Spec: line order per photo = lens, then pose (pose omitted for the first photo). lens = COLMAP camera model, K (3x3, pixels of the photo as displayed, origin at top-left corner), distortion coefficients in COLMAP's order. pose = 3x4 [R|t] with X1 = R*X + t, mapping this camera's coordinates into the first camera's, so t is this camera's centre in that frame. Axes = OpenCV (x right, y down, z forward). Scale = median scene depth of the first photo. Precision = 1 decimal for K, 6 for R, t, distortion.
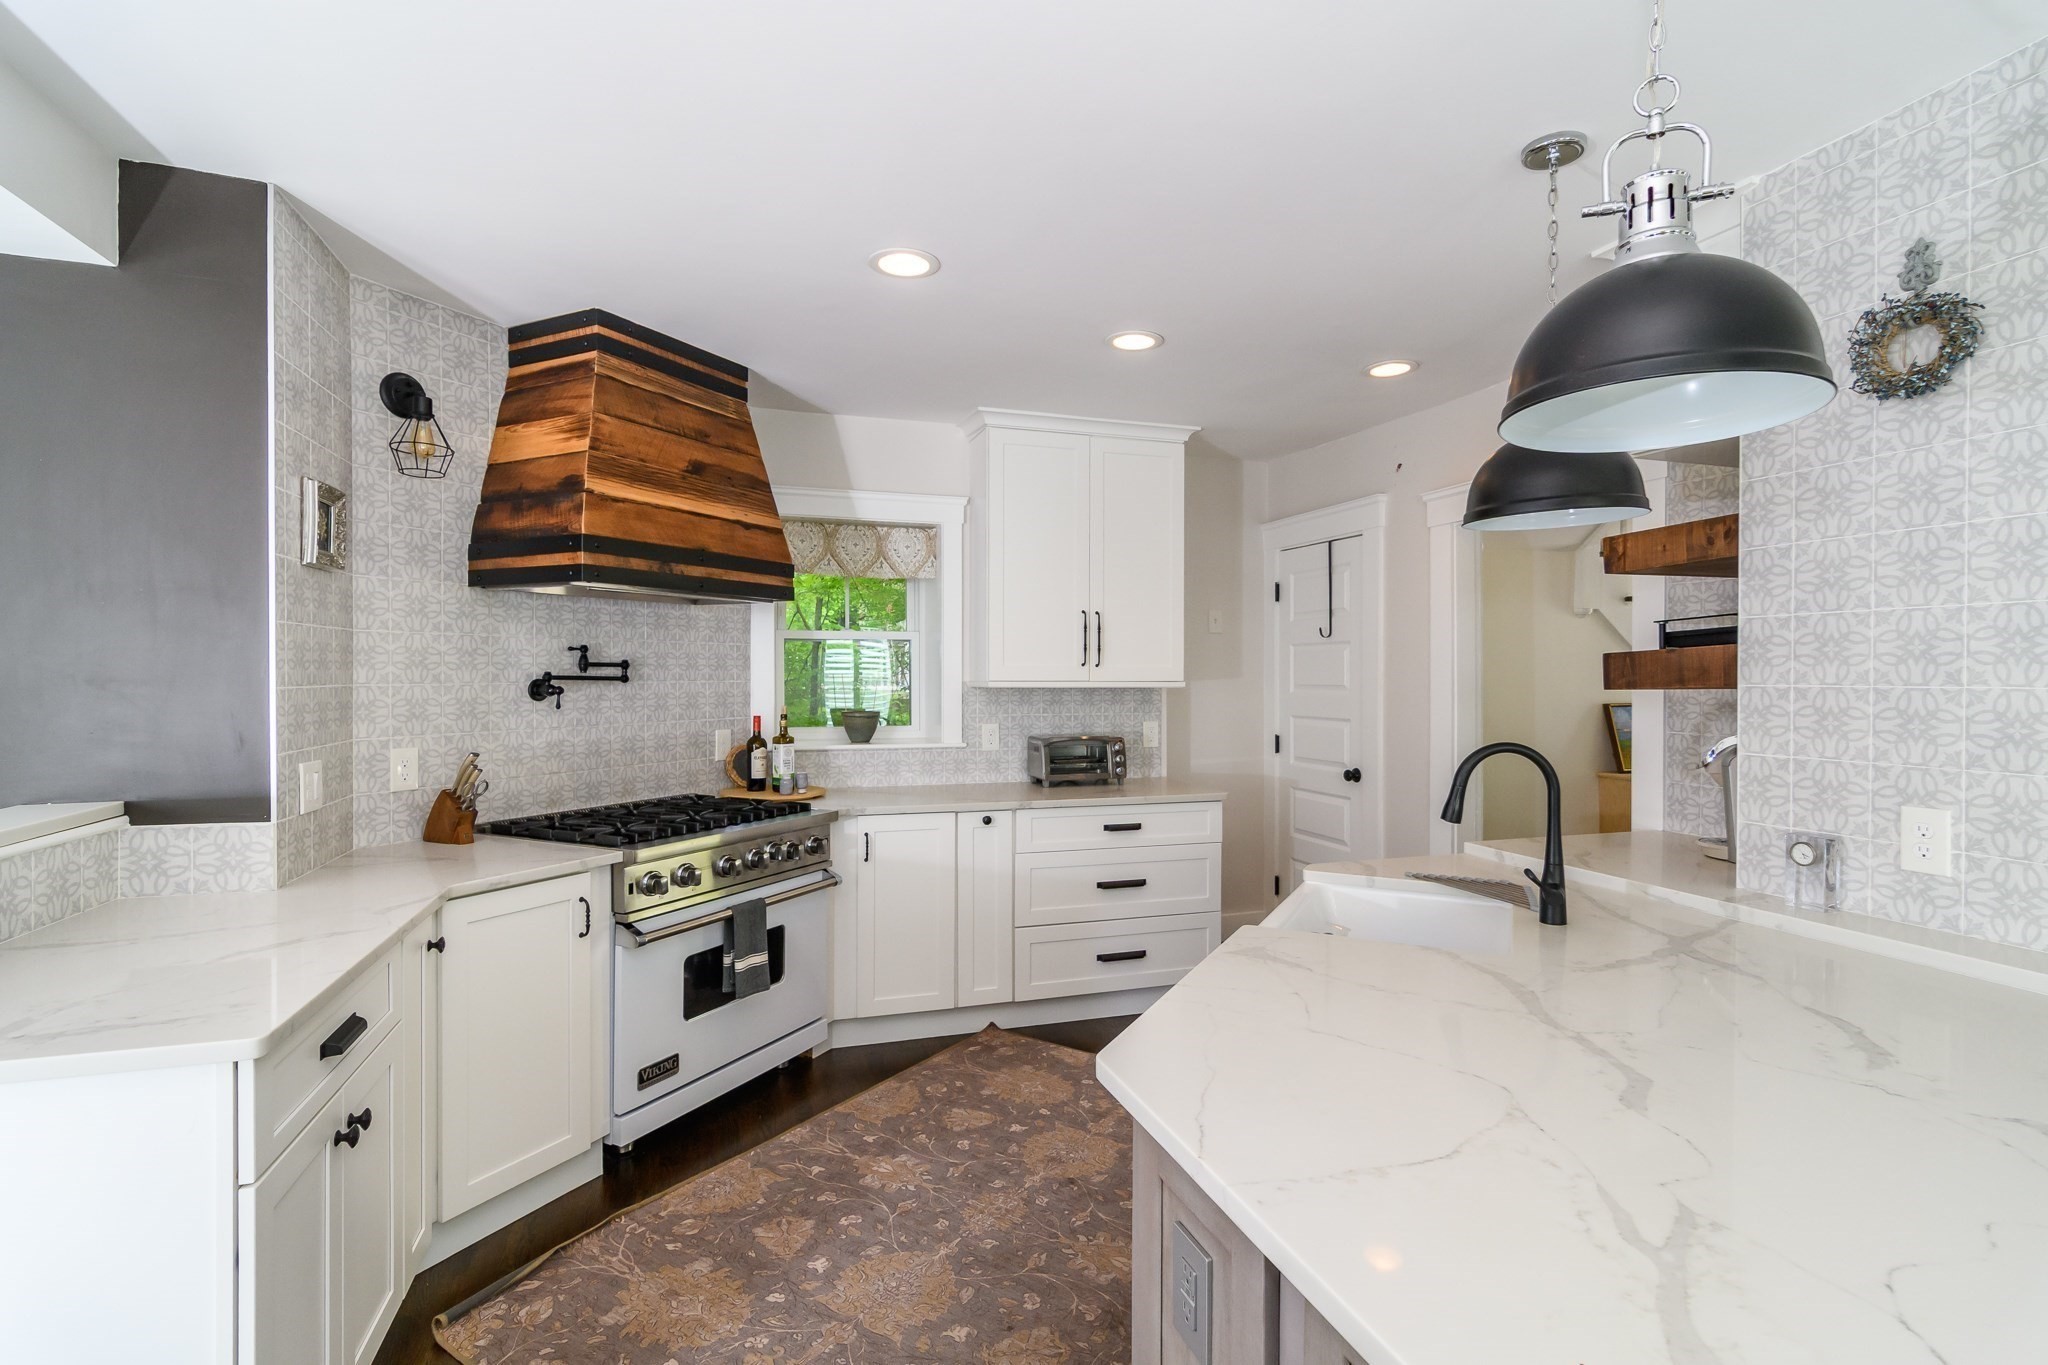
lens RADIAL K [[967.9, 0, 1069.7], [0, 967.9, 685.5], [0, 0, 1]] dist [-0.000050, 0.000075]
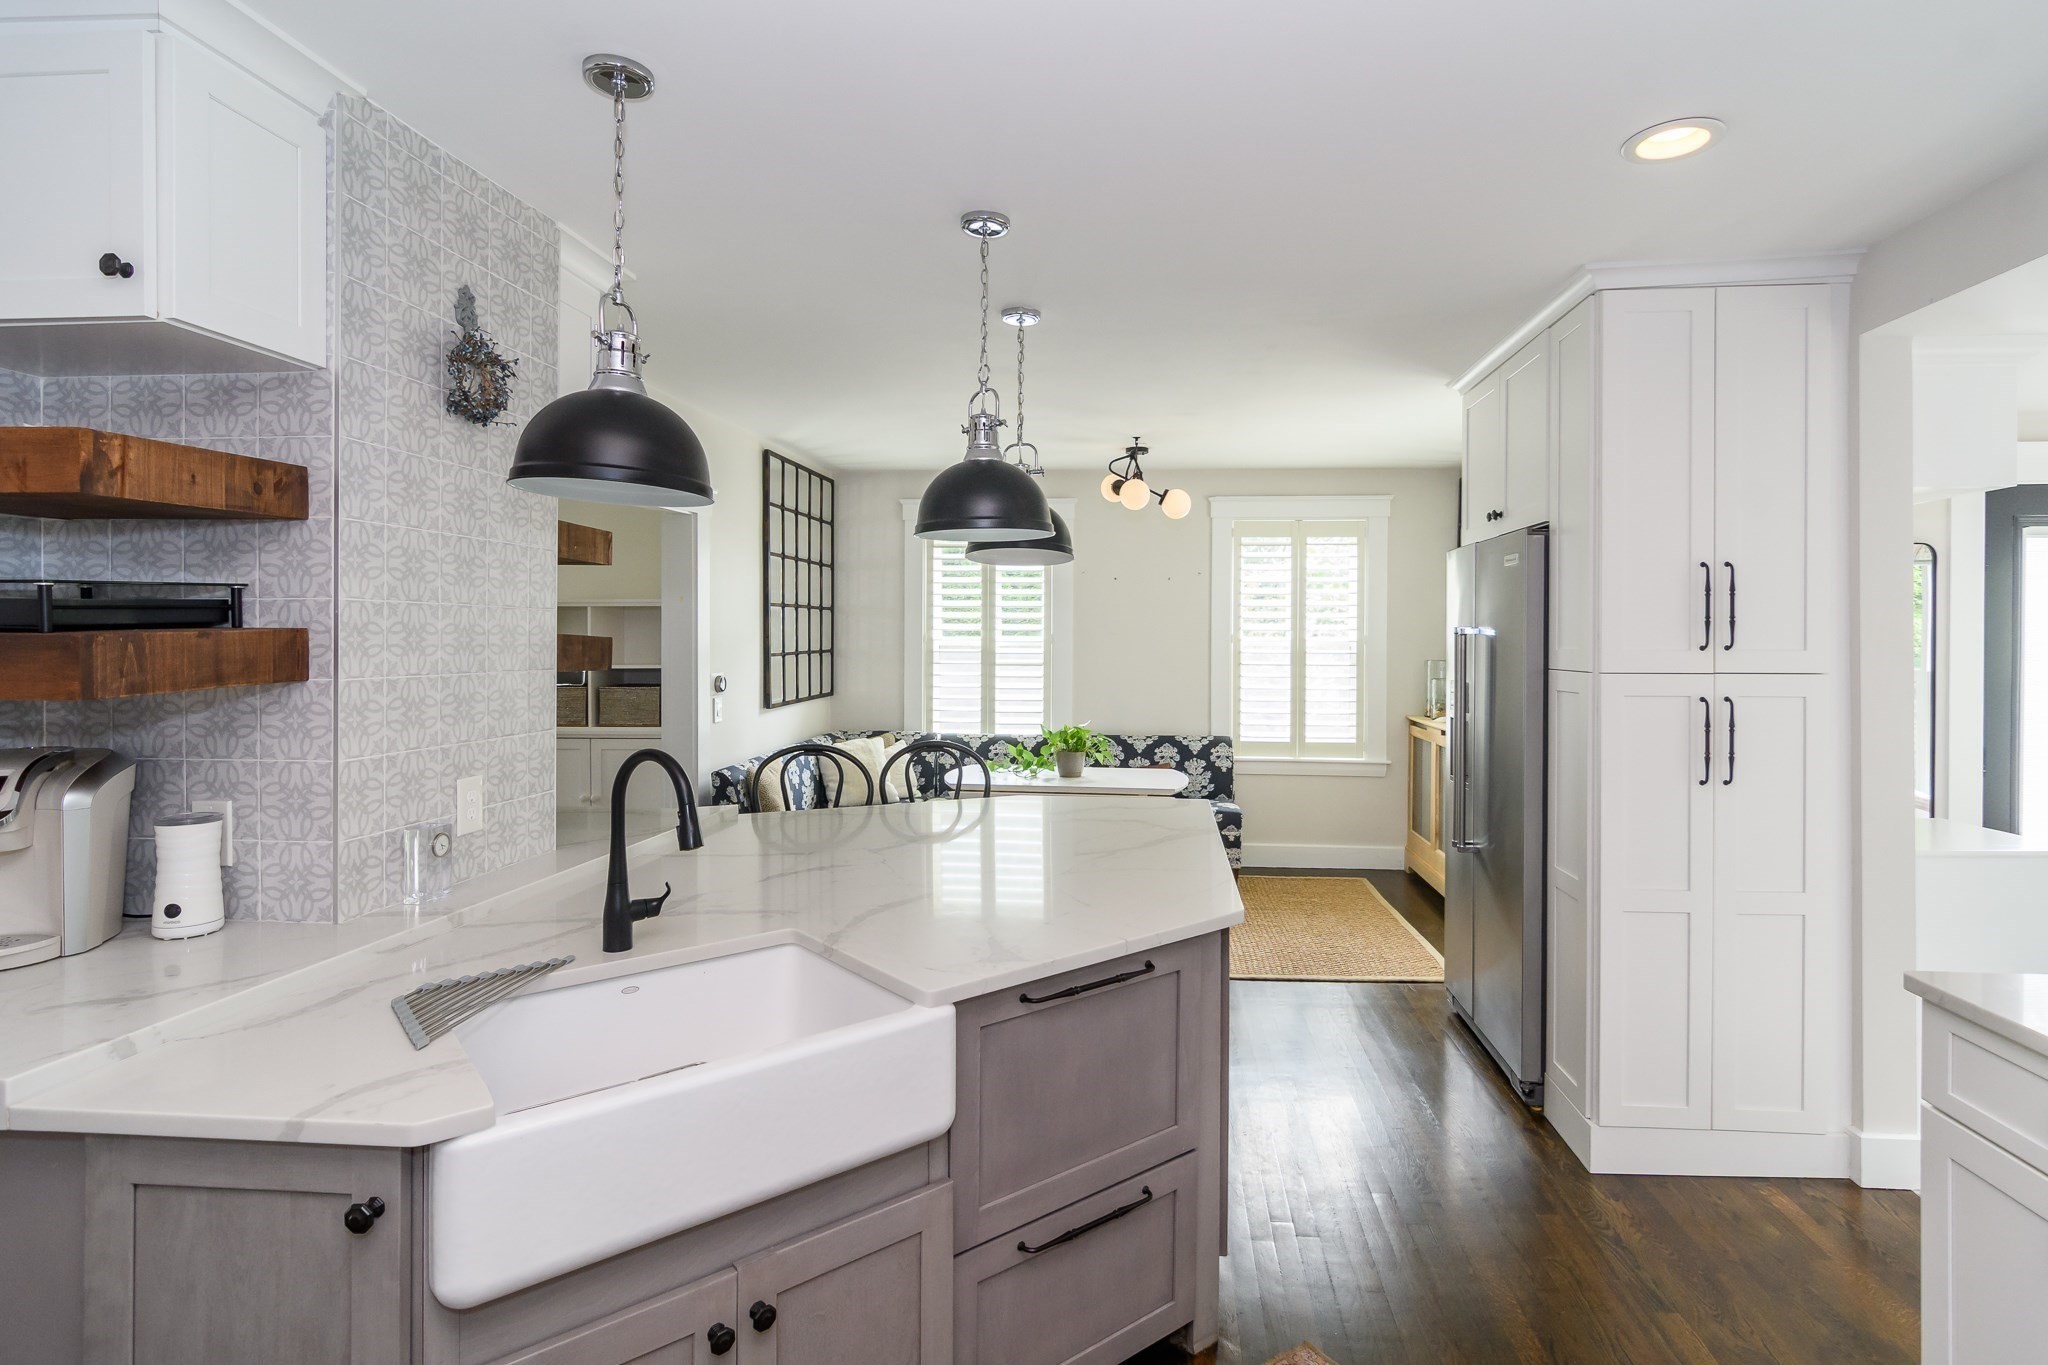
lens RADIAL K [[981.5, 0, 1026.7], [0, 981.5, 630.7], [0, 0, 1]] dist [0.000419, 0.001062]
pose [[-0.875876, -0.003812, 0.482521, -0.145409], [-0.004618, 0.999989, -0.000483, -0.027927], [-0.482513, -0.002651, -0.875885, 0.904734]]
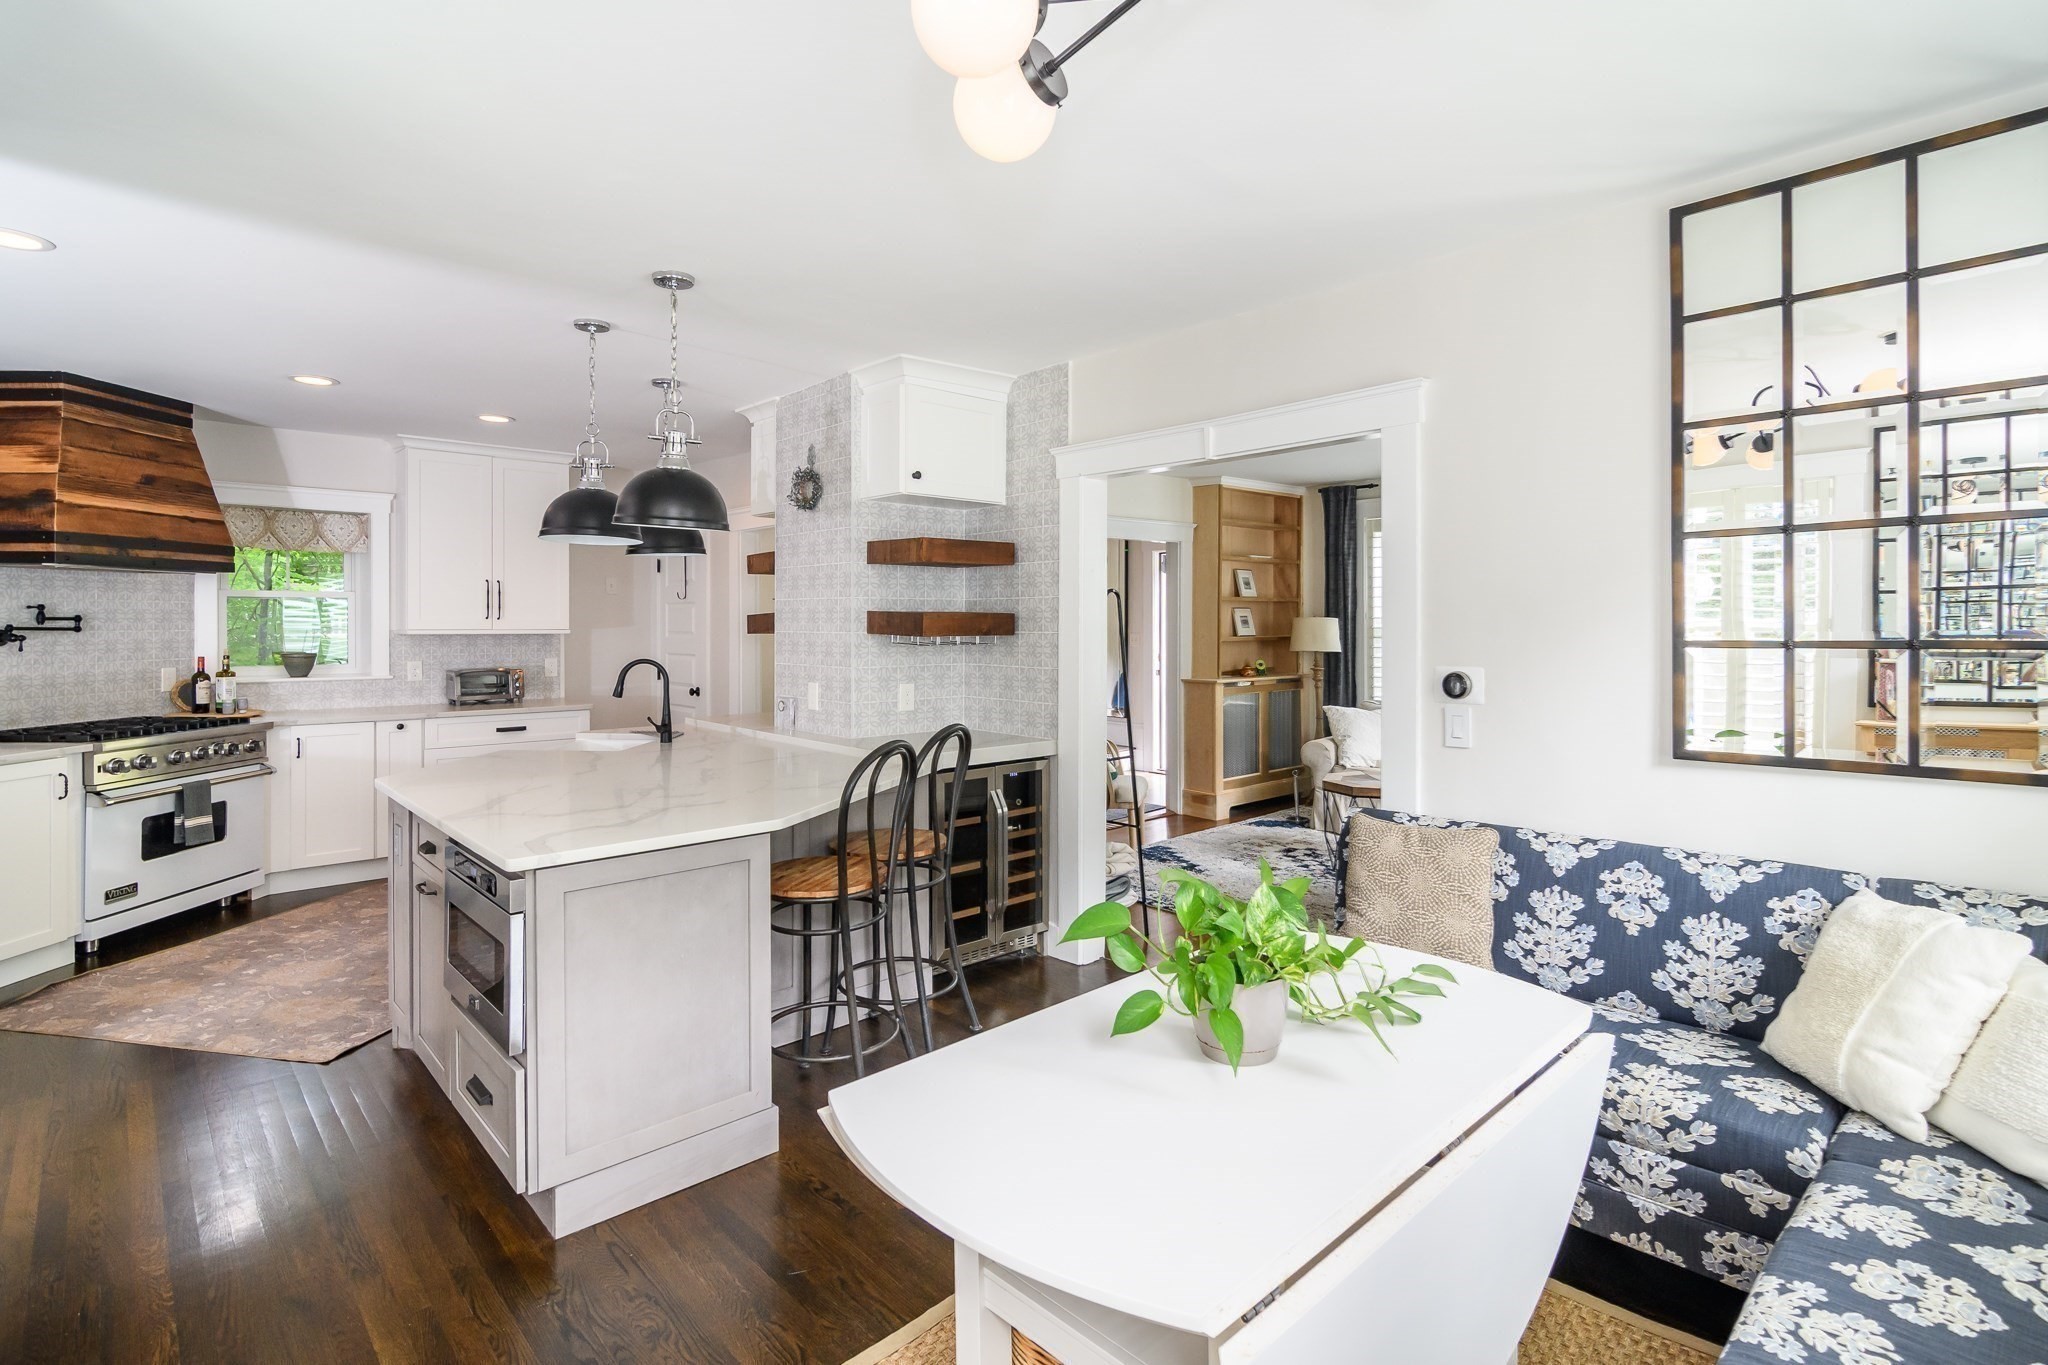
lens RADIAL K [[981.5, 0, 1026.7], [0, 981.5, 630.7], [0, 0, 1]] dist [0.000419, 0.001062]
pose [[0.923754, -0.002836, 0.382976, 0.234633], [0.003428, 0.999994, -0.000863, 0.000881], [-0.382971, 0.002110, 0.923758, -0.768484]]
